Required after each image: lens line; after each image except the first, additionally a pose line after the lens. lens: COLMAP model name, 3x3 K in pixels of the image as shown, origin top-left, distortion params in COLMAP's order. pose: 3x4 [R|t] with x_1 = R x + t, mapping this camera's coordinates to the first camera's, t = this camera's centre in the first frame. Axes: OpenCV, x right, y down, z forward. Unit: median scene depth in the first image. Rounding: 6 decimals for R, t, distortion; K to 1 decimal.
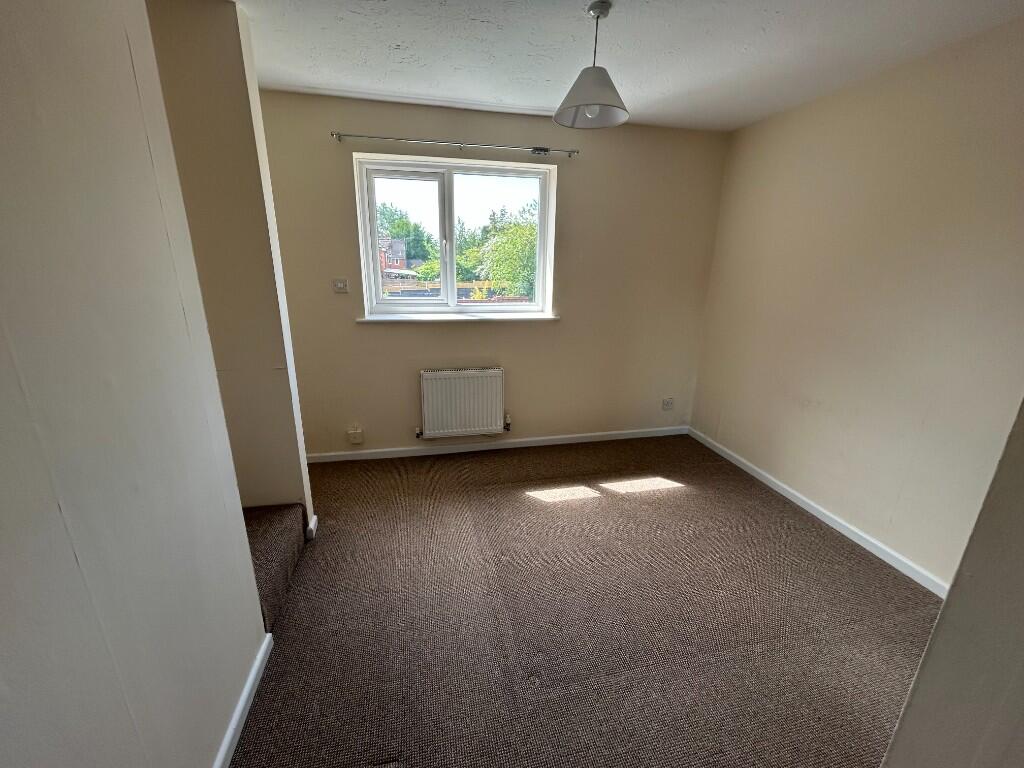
lens RADIAL K [[411.7, 0, 508.8], [0, 411.7, 382.7], [0, 0, 1]] dist [0.000619, 0.000060]
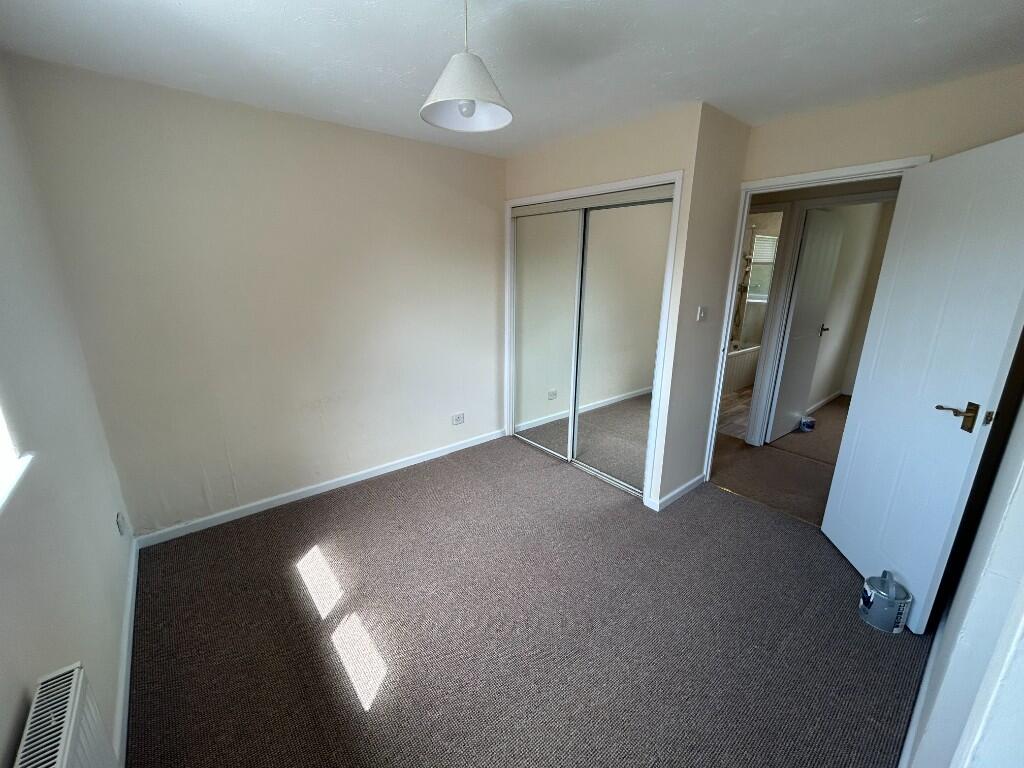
lens RADIAL K [[411.7, 0, 507.8], [0, 411.7, 384.4], [0, 0, 1]] dist [0.000619, 0.000060]
pose [[-0.465461, -0.241243, 0.851556, -0.385828], [0.236977, 0.893037, 0.382526, -0.266557], [-0.852753, 0.379850, -0.358505, 0.857556]]
